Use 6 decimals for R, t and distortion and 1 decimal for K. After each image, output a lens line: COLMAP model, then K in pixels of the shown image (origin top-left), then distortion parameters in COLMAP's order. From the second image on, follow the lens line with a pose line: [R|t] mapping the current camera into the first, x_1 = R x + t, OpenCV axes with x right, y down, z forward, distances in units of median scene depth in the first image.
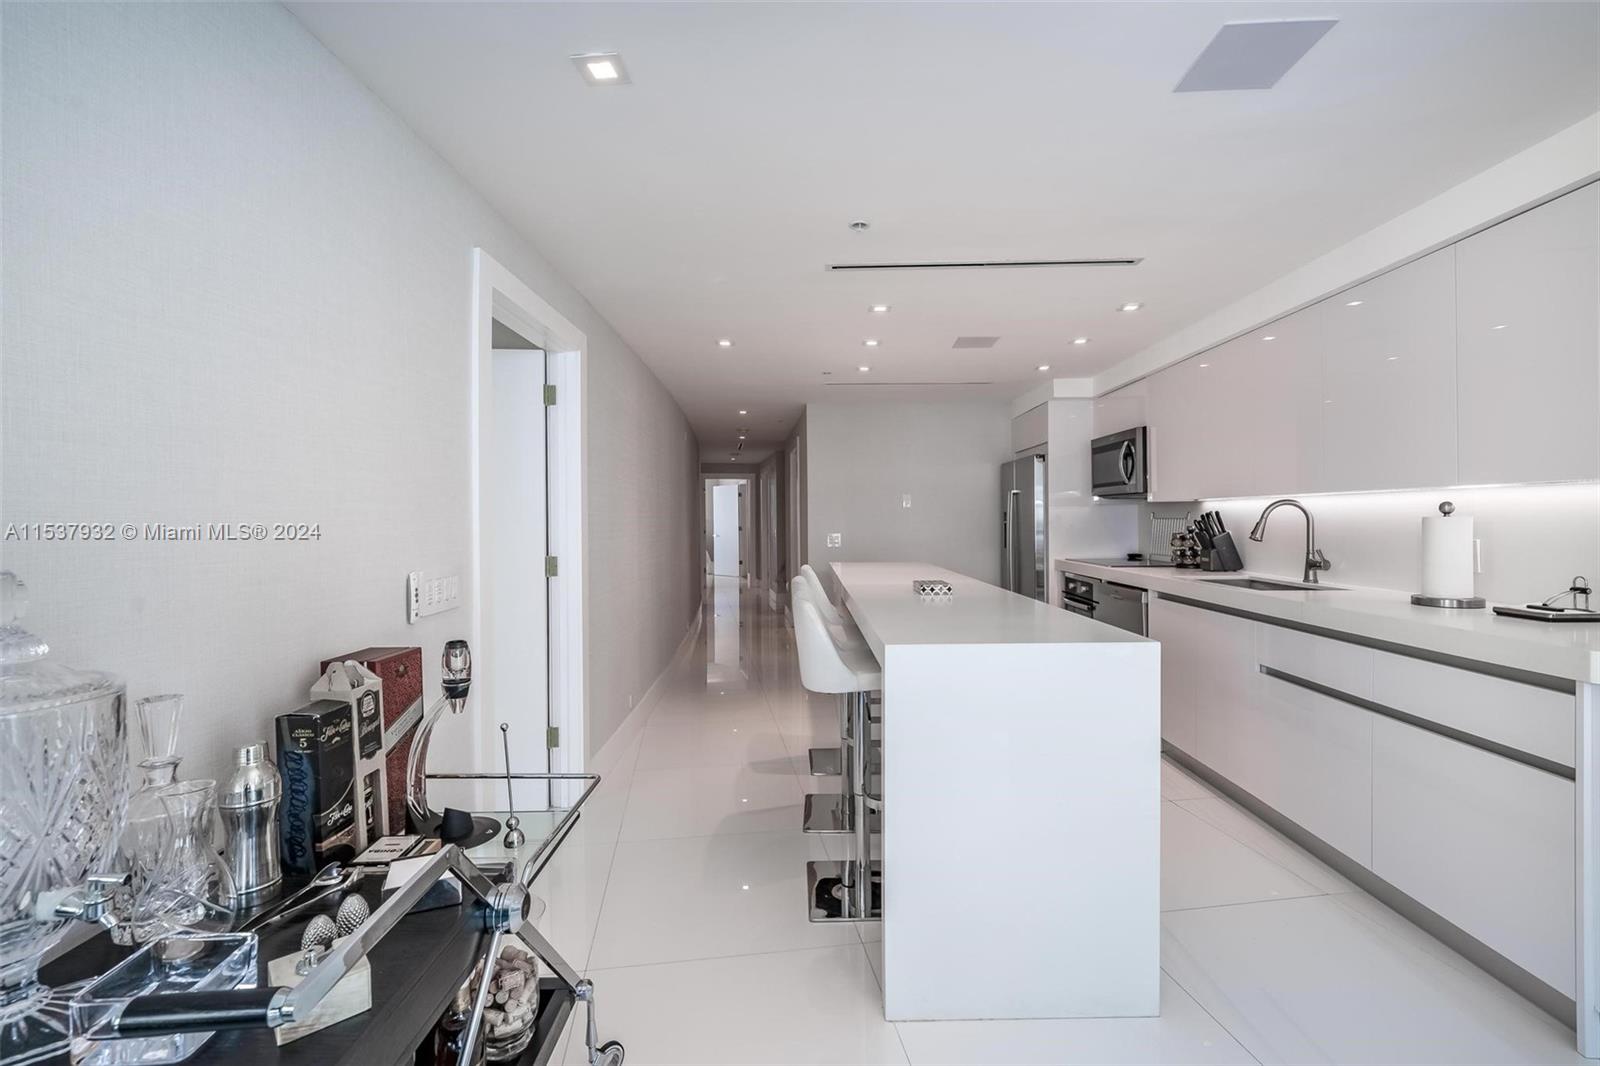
lens RADIAL K [[715.1, 0, 792.8], [0, 715.1, 530.4], [0, 0, 1]] dist [-0.002042, -0.000515]
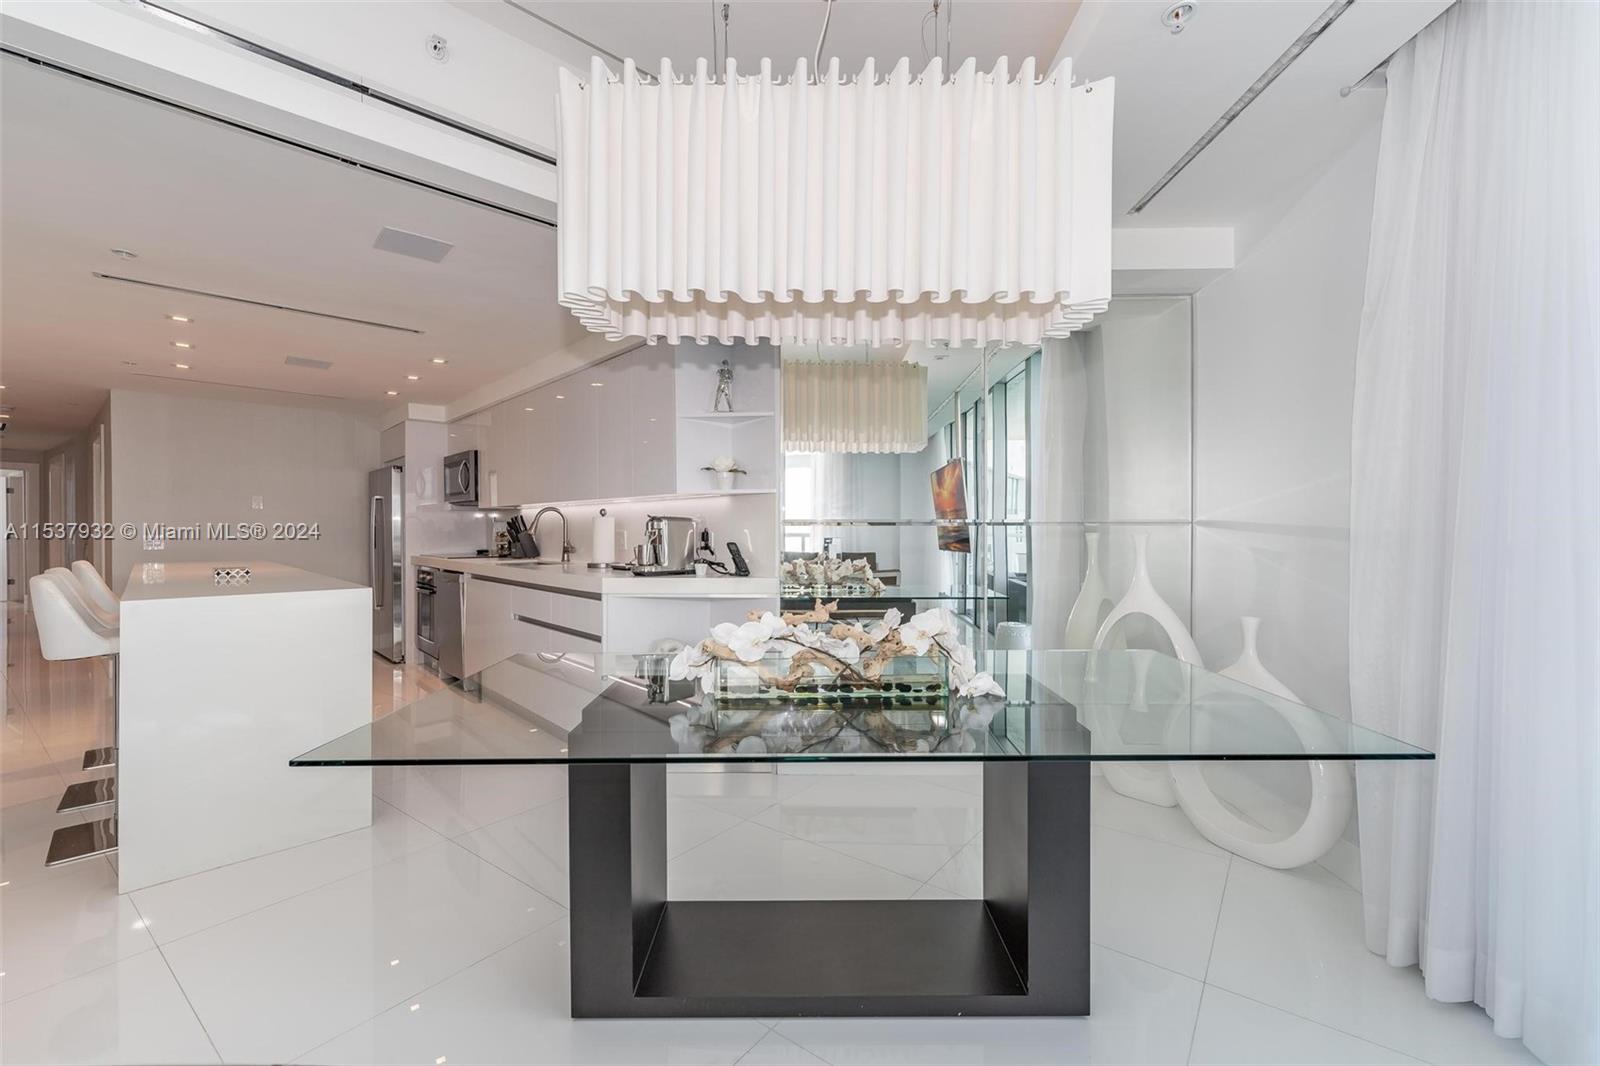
lens RADIAL K [[666.0, 0, 803.0], [0, 666.0, 532.1], [0, 0, 1]] dist [0.009357, 0.000103]
pose [[0.708429, 0.003688, 0.705773, 0.058539], [0.005976, 0.999919, -0.011223, 0.022267], [-0.705757, 0.012168, 0.708349, -0.297061]]
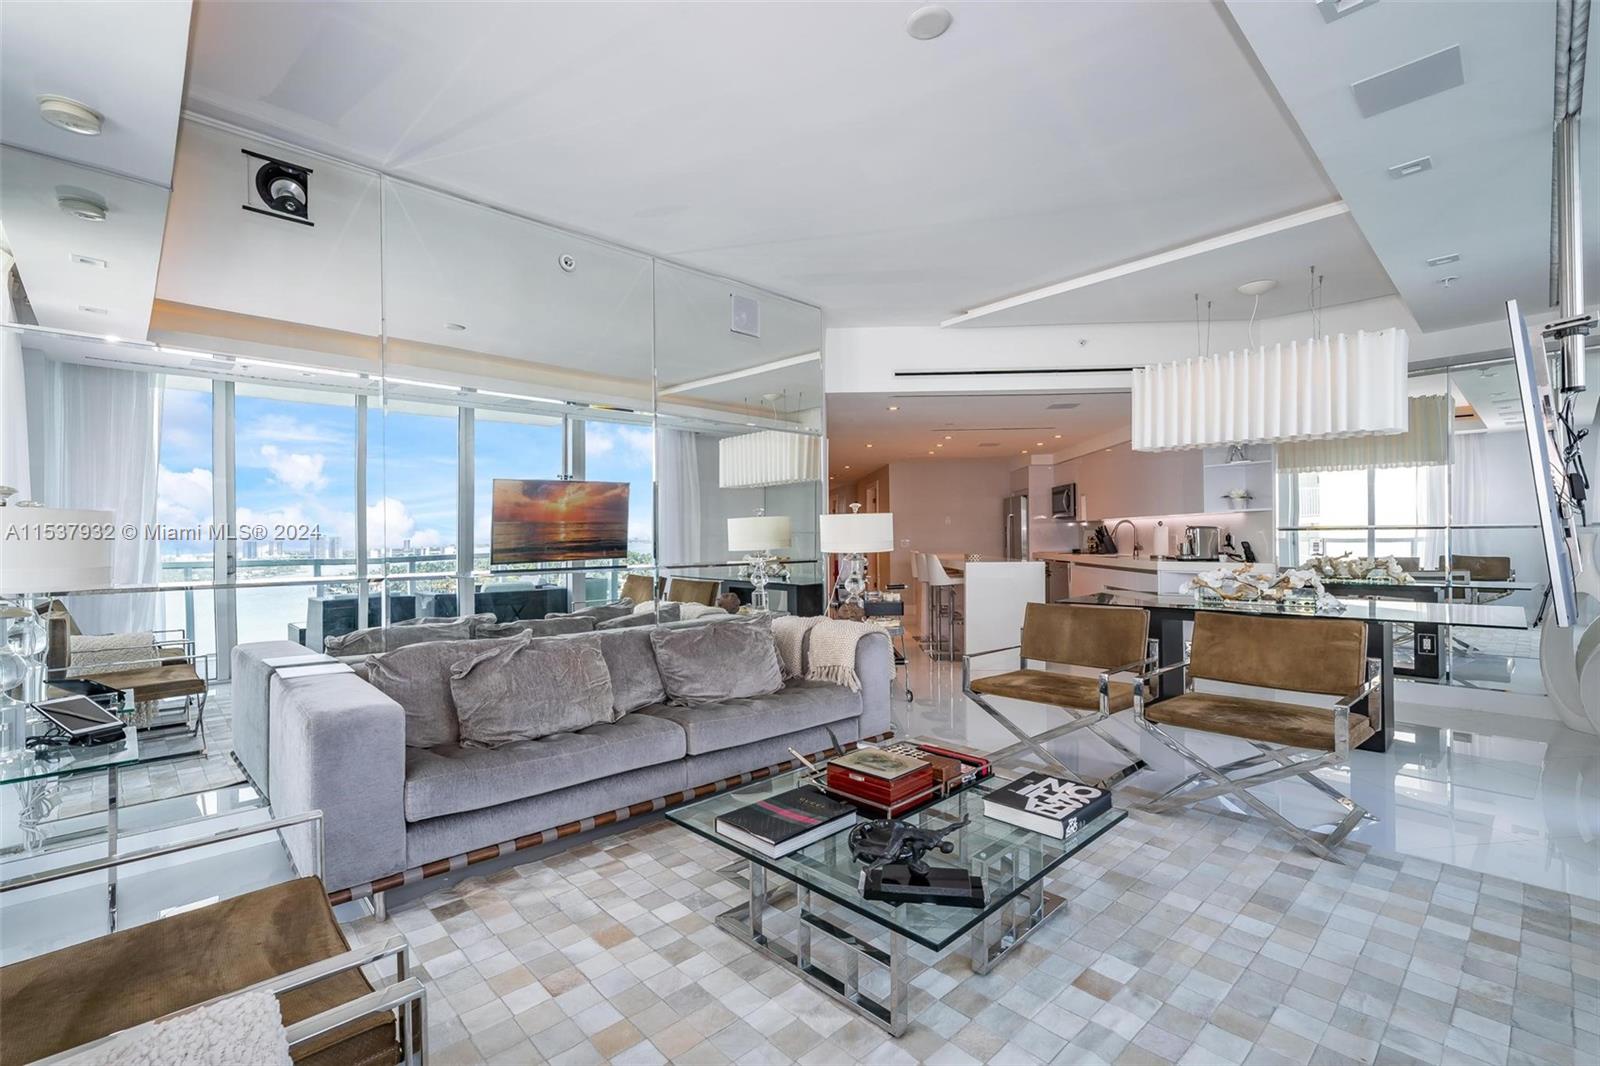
lens RADIAL K [[702.8, 0, 798.4], [0, 702.8, 528.1], [0, 0, 1]] dist [-0.000663, 0.000060]
pose [[0.999983, -0.001423, -0.005700, -0.281213], [0.001259, 0.999587, -0.028709, 0.036718], [0.005739, 0.028701, 0.999572, -1.014265]]
